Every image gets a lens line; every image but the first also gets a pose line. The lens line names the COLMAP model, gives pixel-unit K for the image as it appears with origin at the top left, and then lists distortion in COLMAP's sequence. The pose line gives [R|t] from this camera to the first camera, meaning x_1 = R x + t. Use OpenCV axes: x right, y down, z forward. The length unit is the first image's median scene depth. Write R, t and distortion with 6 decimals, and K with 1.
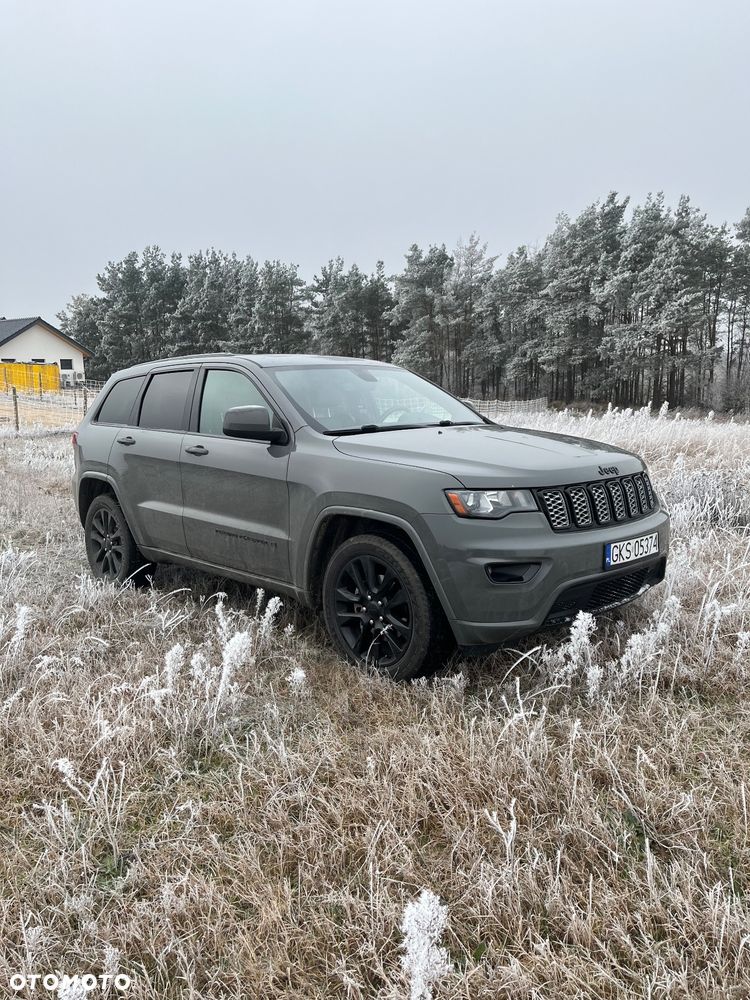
lens RADIAL K [[773.3, 0, 375.0], [0, 773.3, 500.0], [0, 0, 1]] dist [0.005982, 0.000293]
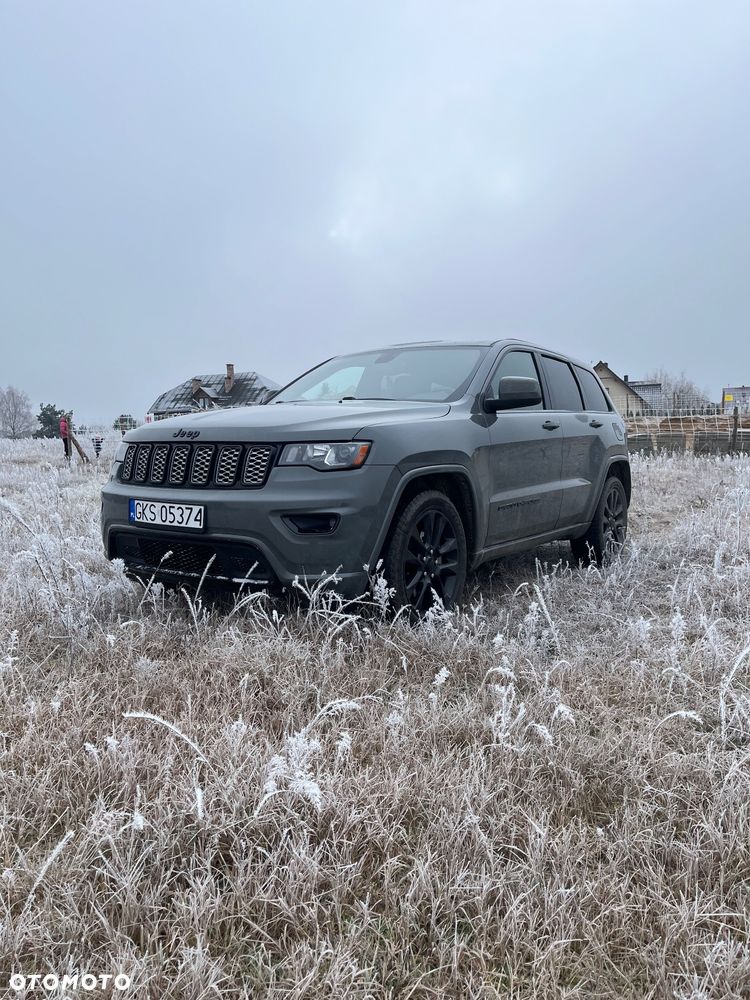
lens RADIAL K [[773.3, 0, 375.0], [0, 773.3, 500.0], [0, 0, 1]] dist [0.005982, 0.000293]
pose [[0.204314, 0.090841, -0.974681, 1.371597], [-0.130267, 0.989352, 0.064902, -0.052399], [0.970199, 0.113708, 0.213972, 1.082063]]
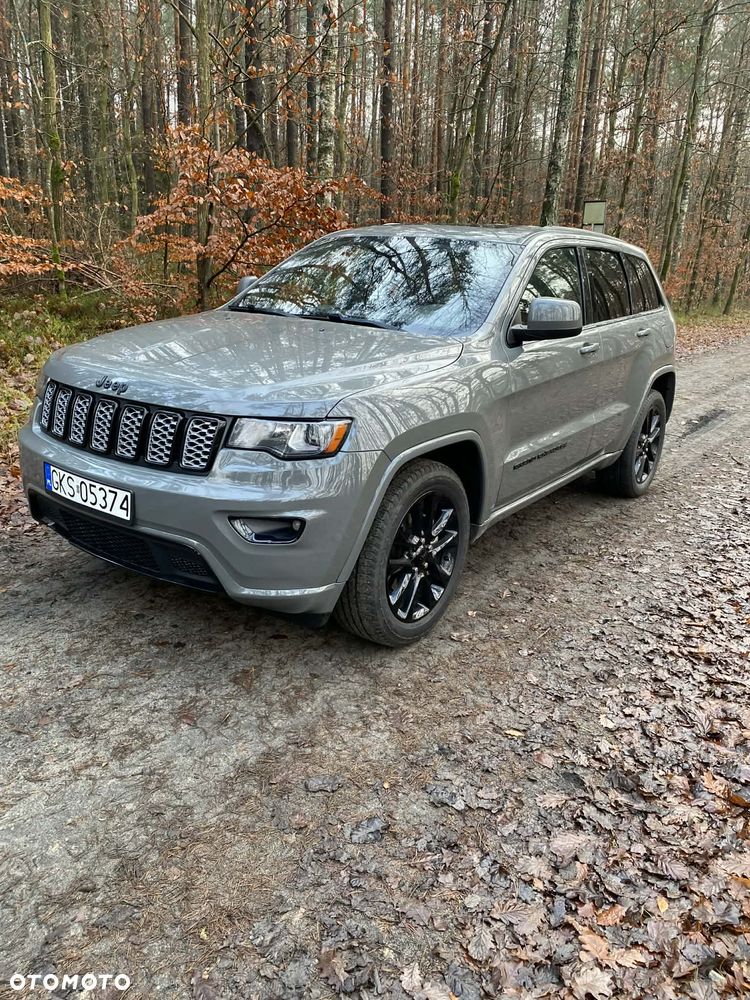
lens RADIAL K [[773.3, 0, 375.0], [0, 773.3, 500.0], [0, 0, 1]] dist [0.005982, 0.000293]
pose [[0.180012, 0.326090, -0.928041, 1.126152], [-0.177796, 0.938700, 0.295348, -0.208737], [0.967463, 0.111836, 0.226955, 1.141064]]
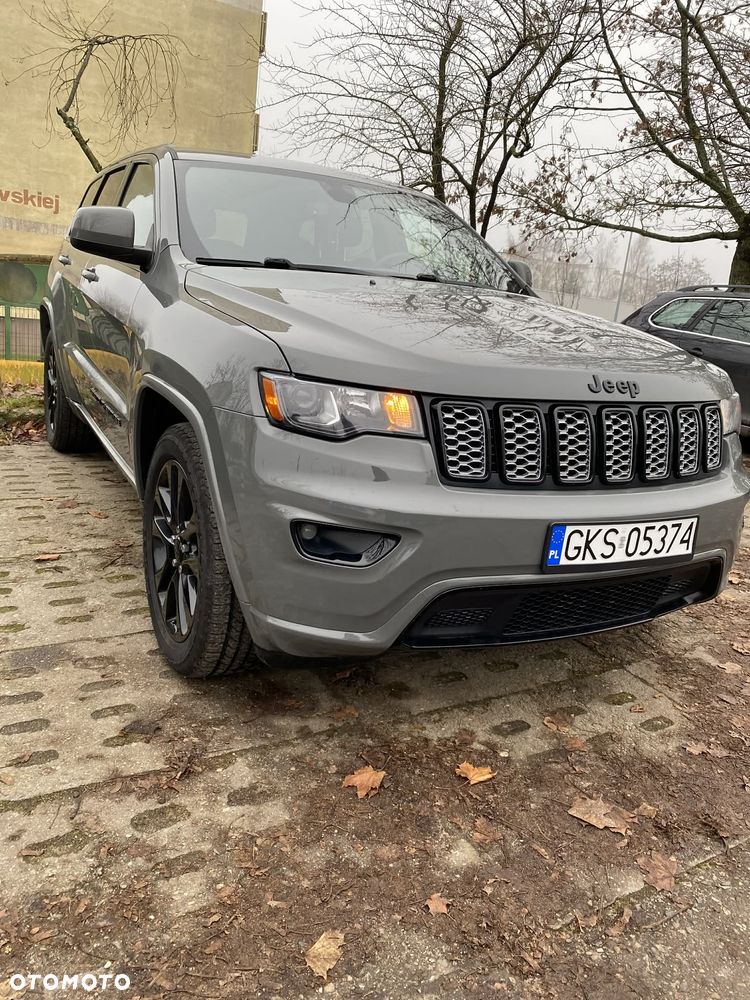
lens RADIAL K [[763.0, 0, 375.0], [0, 763.0, 500.0], [0, 0, 1]] dist [0.061433, -0.004436]
pose [[0.954501, 0.190027, -0.229821, 0.294976], [-0.155291, 0.974670, 0.160943, -0.022823], [0.254583, -0.117931, 0.959833, 0.471418]]
